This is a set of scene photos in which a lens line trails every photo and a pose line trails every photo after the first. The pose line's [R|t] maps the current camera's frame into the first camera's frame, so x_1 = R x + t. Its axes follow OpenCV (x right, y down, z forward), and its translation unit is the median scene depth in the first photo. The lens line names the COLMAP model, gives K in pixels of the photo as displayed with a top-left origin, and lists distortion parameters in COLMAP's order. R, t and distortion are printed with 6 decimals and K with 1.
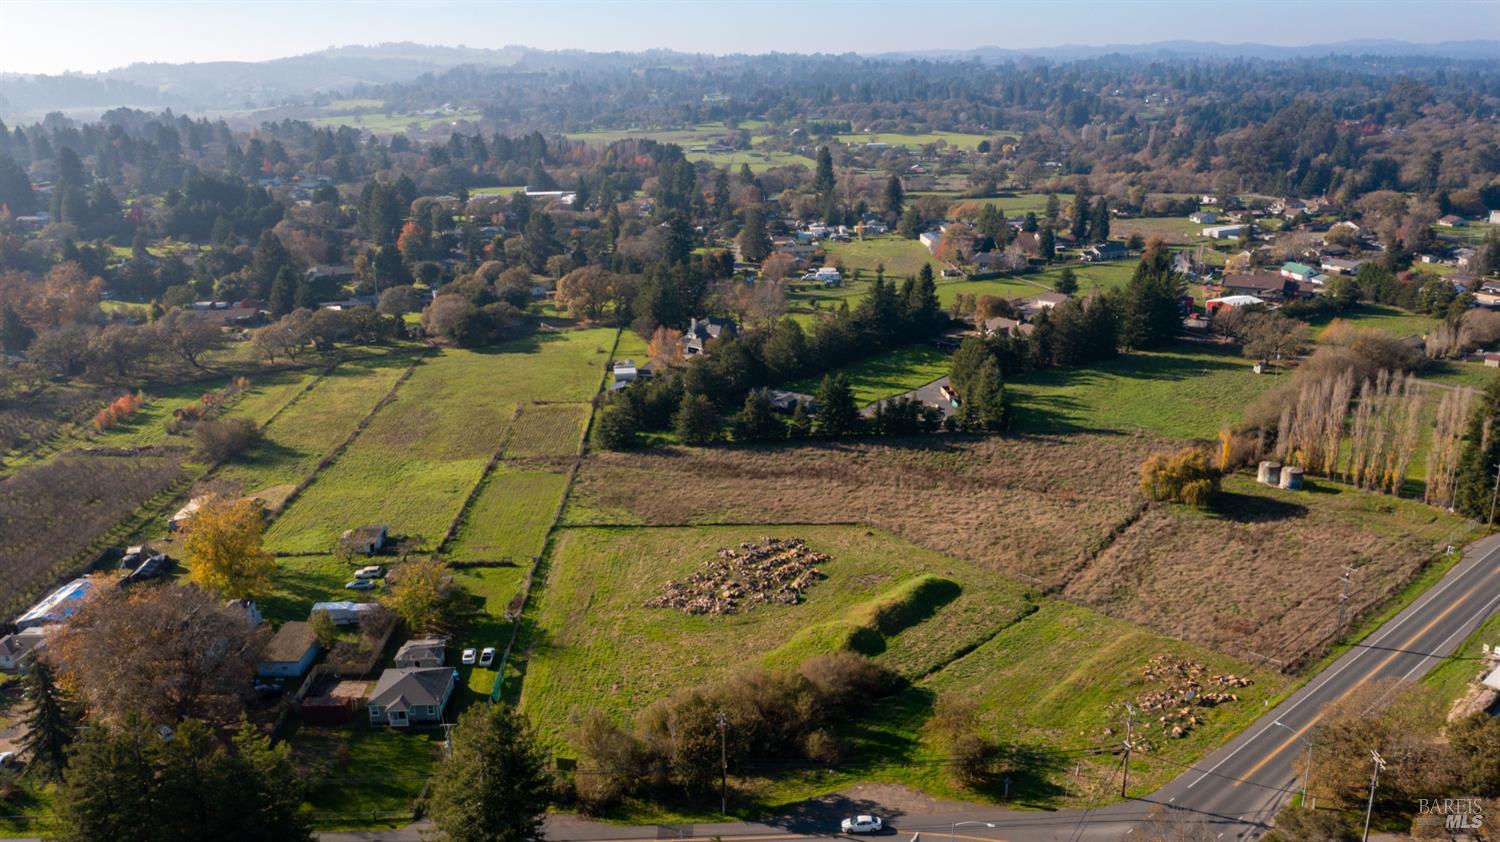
lens RADIAL K [[1179.0, 0, 750.0], [0, 1179.0, 421.0], [0, 0, 1]] dist [-0.010442, 0.000359]
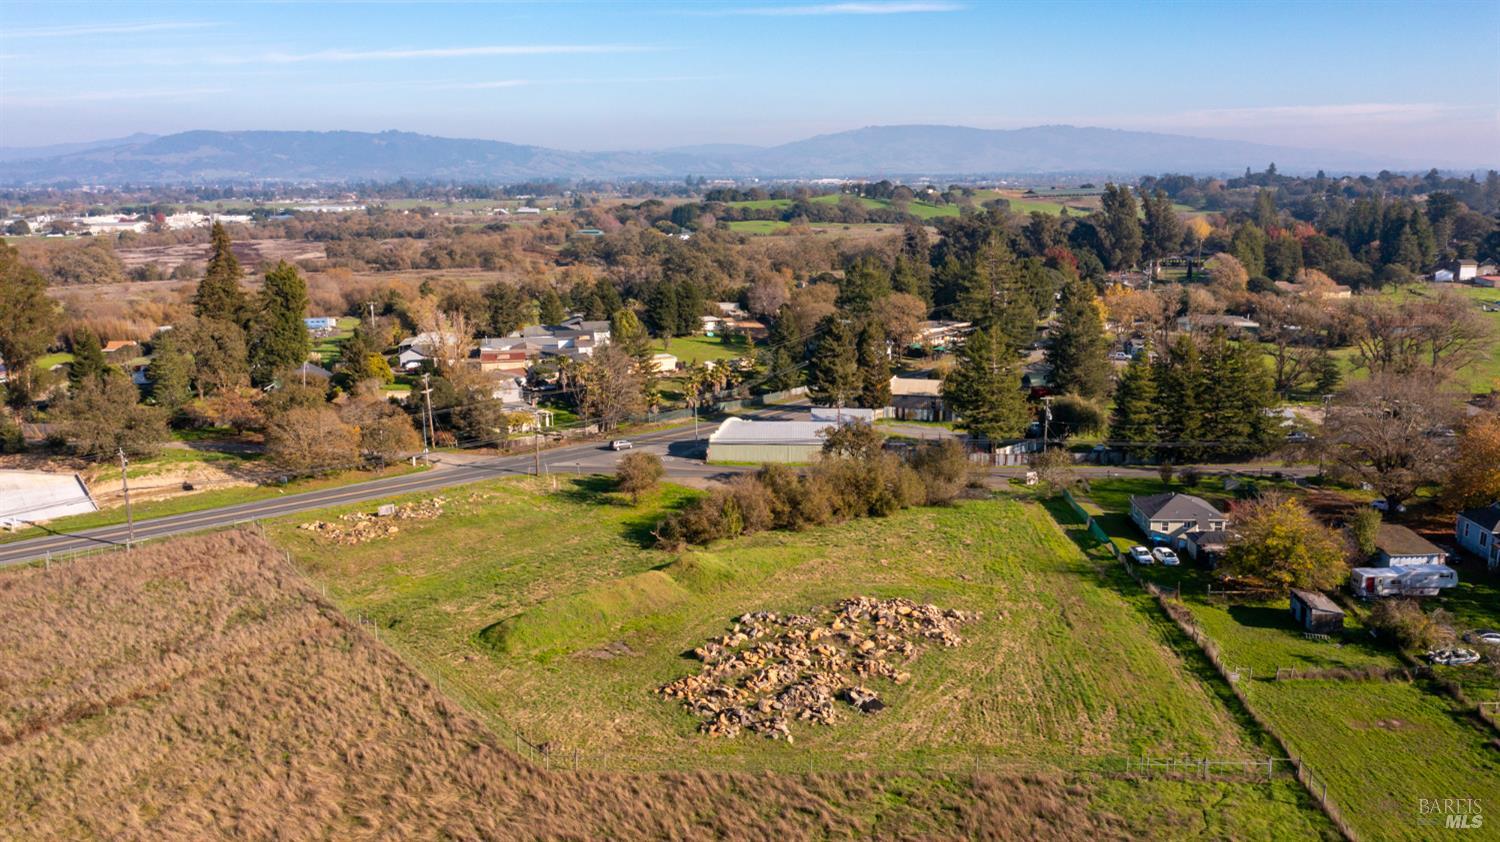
lens RADIAL K [[1179.0, 0, 750.0], [0, 1179.0, 421.0], [0, 0, 1]] dist [-0.010442, 0.000359]
pose [[-0.997584, 0.019860, 0.066572, -0.009243], [0.049336, 0.877183, 0.477615, -0.267662], [-0.048910, 0.479746, -0.876043, 1.597322]]
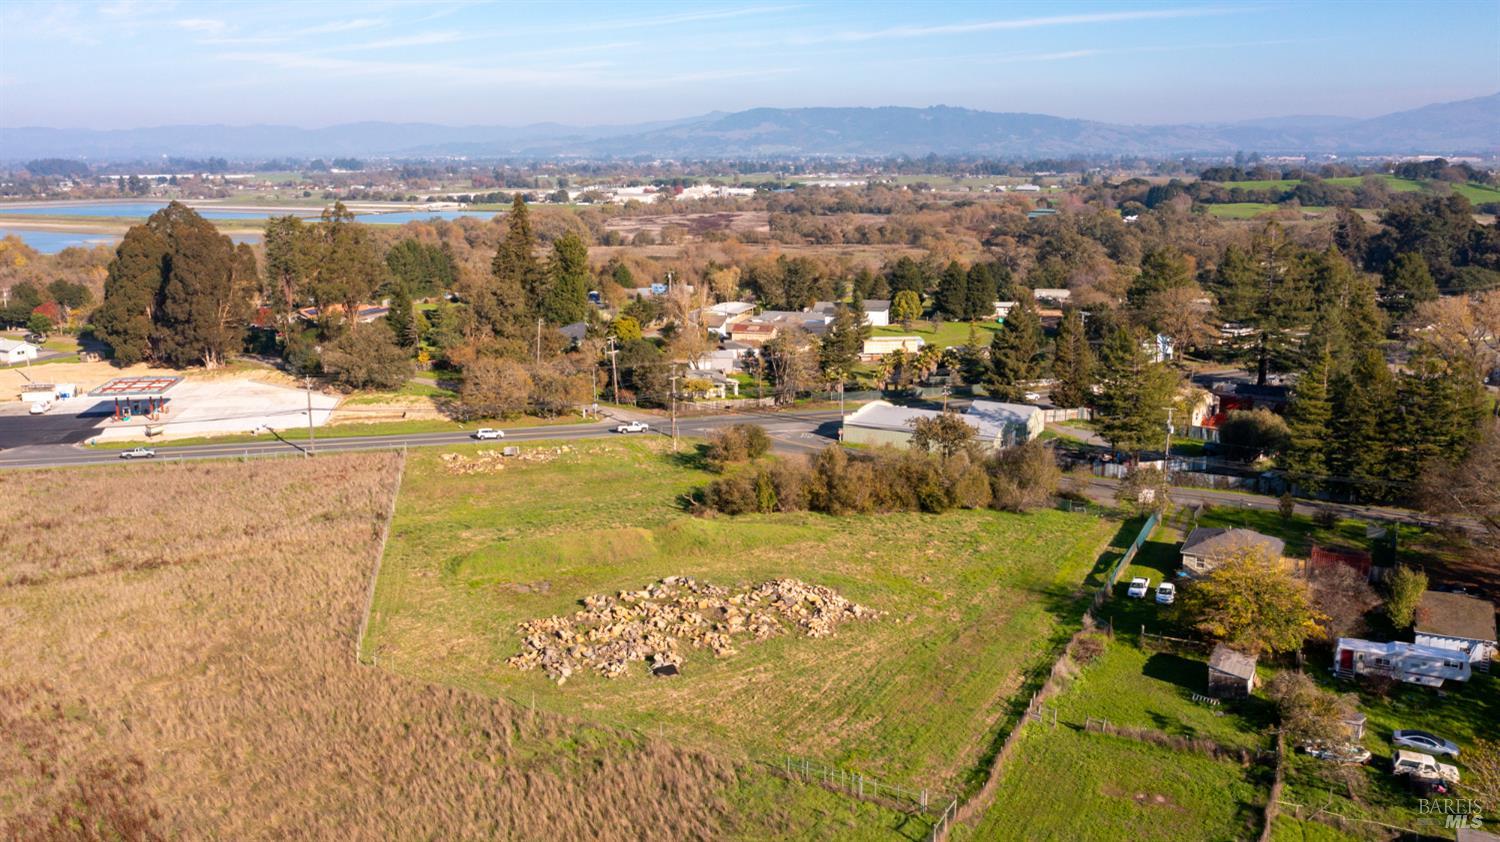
lens RADIAL K [[1212.9, 0, 727.7], [0, 1212.9, 420.1], [0, 0, 1]] dist [-0.005416, -0.004961]
pose [[-0.865522, -0.076411, 0.495009, -0.347101], [0.172635, 0.882226, 0.438035, -0.244759], [-0.470180, 0.464584, -0.750394, 1.546068]]
